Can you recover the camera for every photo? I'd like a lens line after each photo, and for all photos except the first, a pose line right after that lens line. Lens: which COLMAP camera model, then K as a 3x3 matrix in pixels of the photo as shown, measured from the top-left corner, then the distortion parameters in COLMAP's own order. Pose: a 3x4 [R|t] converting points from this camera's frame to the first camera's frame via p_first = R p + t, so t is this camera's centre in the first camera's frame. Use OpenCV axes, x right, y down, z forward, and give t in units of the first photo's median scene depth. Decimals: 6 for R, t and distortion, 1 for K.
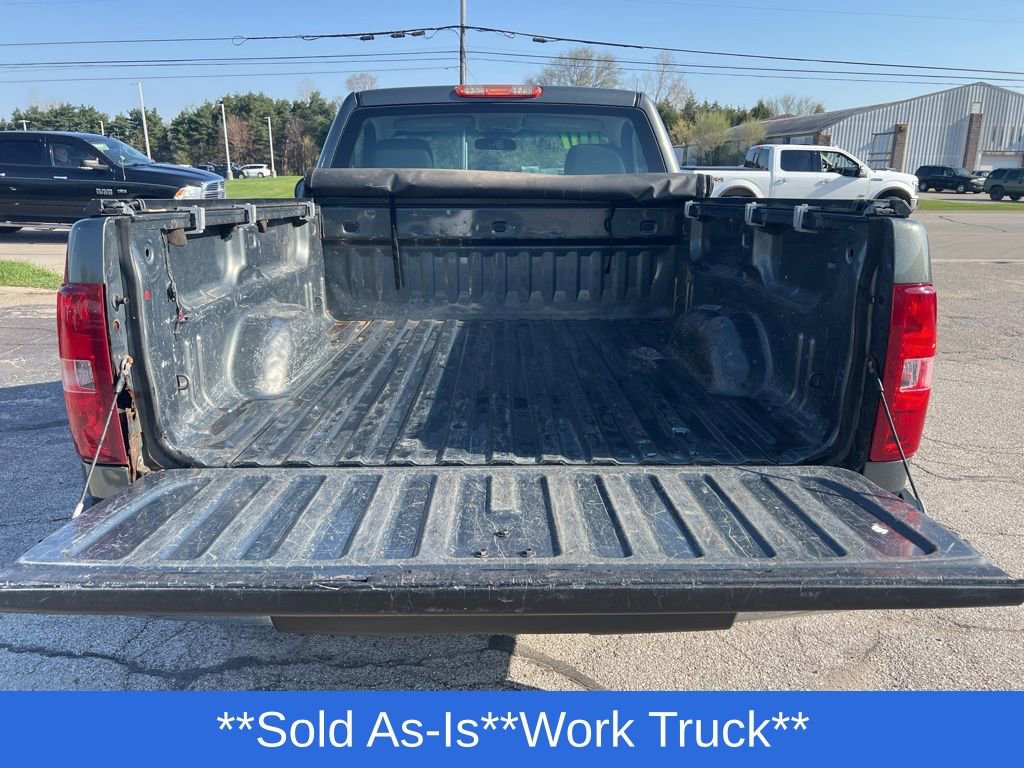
lens RADIAL K [[774.7, 0, 508.5], [0, 774.7, 389.3], [0, 0, 1]] dist [0.030981, -0.040625]
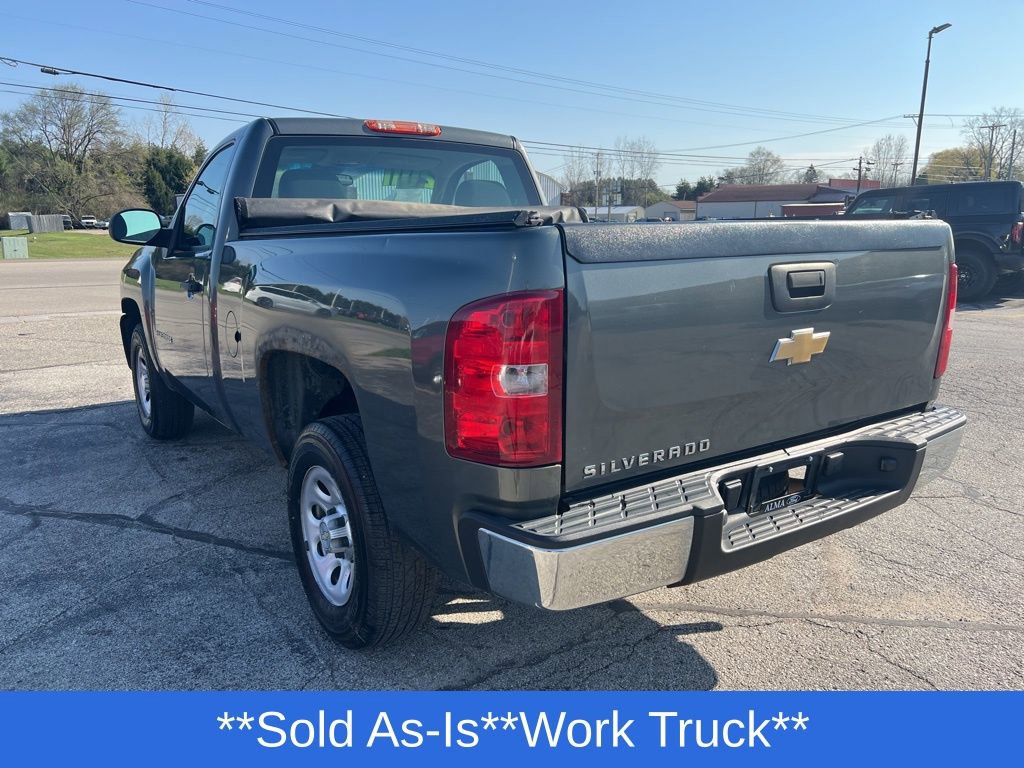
lens RADIAL K [[774.7, 0, 513.1], [0, 774.7, 391.2], [0, 0, 1]] dist [0.030981, -0.040625]
pose [[0.827211, -0.122671, 0.548338, -0.187990], [0.153158, 0.988151, -0.009986, 0.000635], [-0.540616, 0.092243, 0.836197, 0.027546]]
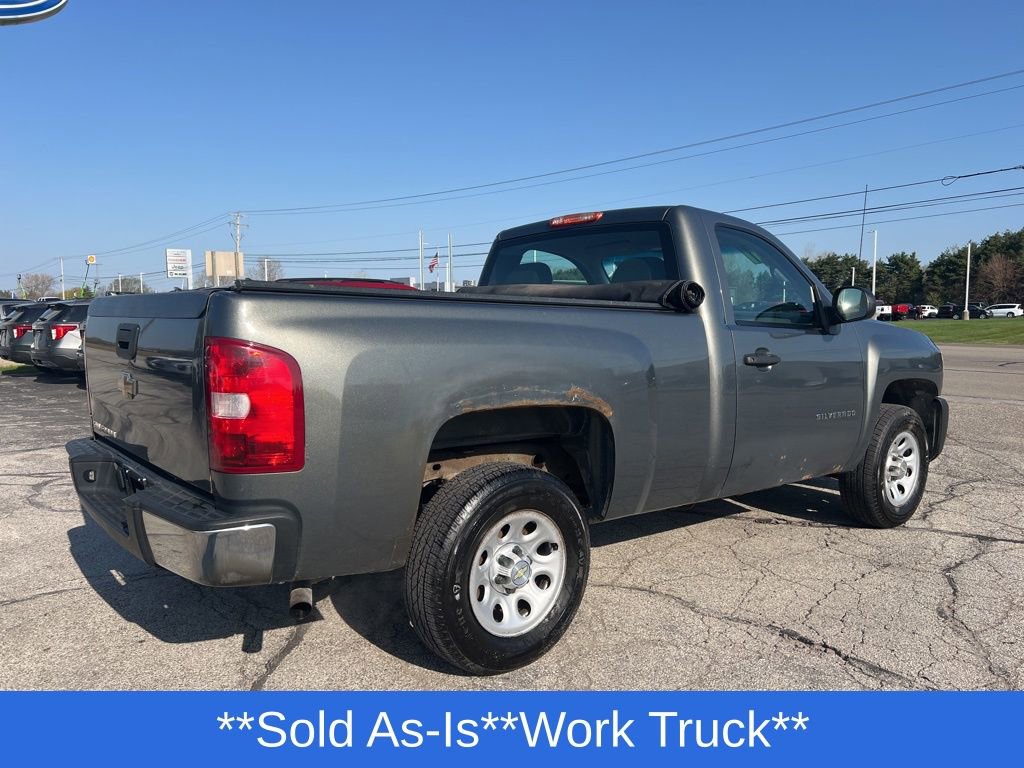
lens RADIAL K [[774.7, 0, 510.2], [0, 774.7, 385.1], [0, 0, 1]] dist [0.030981, -0.040625]
pose [[0.626671, 0.066689, -0.776425, 0.315551], [-0.205197, 0.975292, -0.081850, -0.007613], [0.751783, 0.210613, 0.624872, 0.088708]]
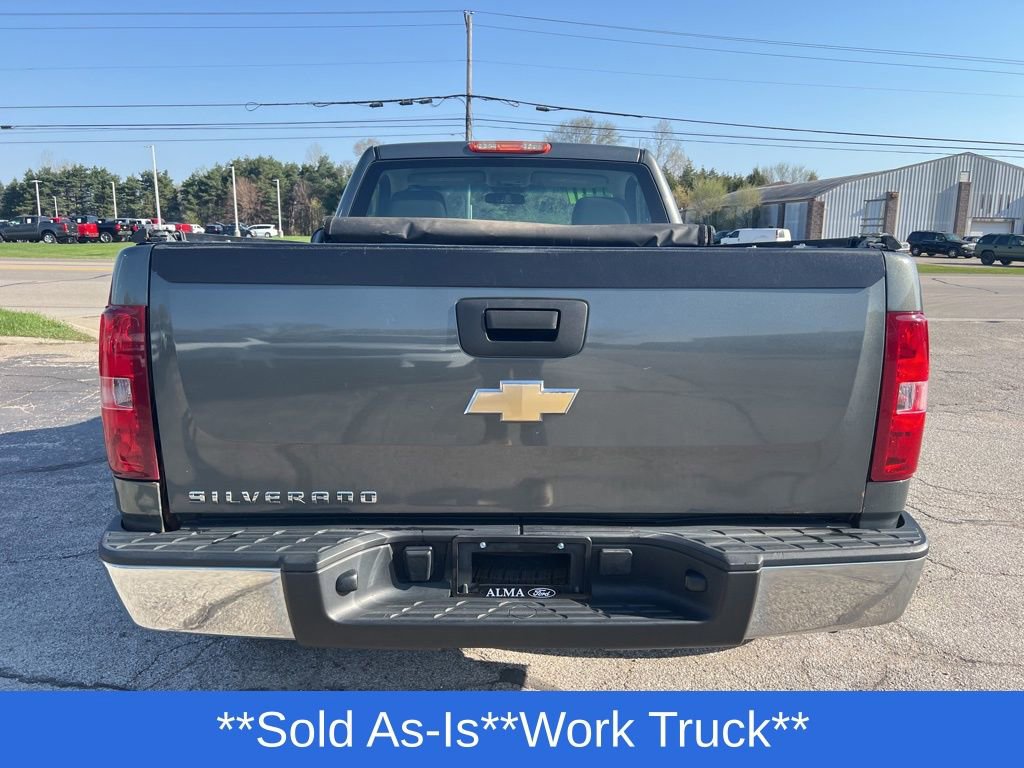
lens RADIAL K [[774.7, 0, 517.8], [0, 774.7, 382.2], [0, 0, 1]] dist [0.030981, -0.040625]
pose [[0.999931, 0.006378, 0.009911, -0.003736], [-0.005517, 0.996402, -0.084576, 0.008762], [-0.010415, 0.084515, 0.996368, -0.008537]]
